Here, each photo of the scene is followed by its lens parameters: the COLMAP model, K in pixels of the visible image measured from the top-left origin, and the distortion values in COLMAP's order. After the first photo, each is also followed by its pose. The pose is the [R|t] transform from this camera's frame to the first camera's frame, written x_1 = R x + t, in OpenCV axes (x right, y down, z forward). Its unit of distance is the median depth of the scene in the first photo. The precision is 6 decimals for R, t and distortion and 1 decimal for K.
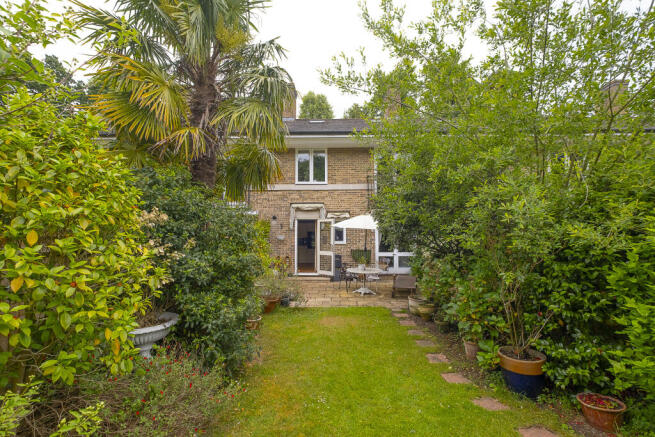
lens RADIAL K [[291.5, 0, 328.1], [0, 291.5, 219.6], [0, 0, 1]] dist [0.001205, 0.000160]
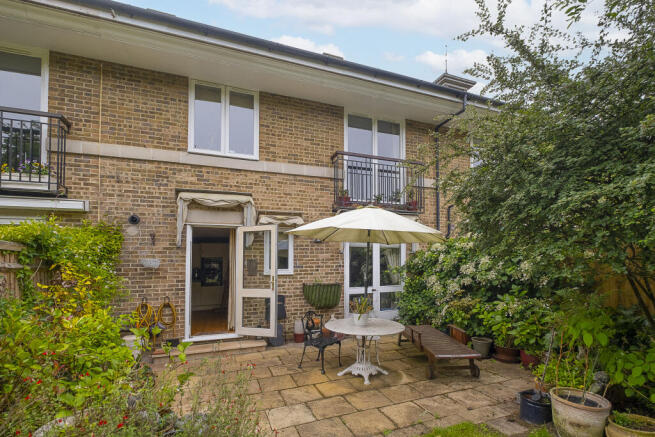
lens RADIAL K [[291.5, 0, 346.5], [0, 291.5, 256.2], [0, 0, 1]] dist [0.001205, 0.000160]
pose [[0.903486, 0.008123, 0.428540, -0.083207], [-0.008056, 0.999966, -0.001969, 0.049883], [-0.428541, -0.001673, 0.903521, 0.466316]]
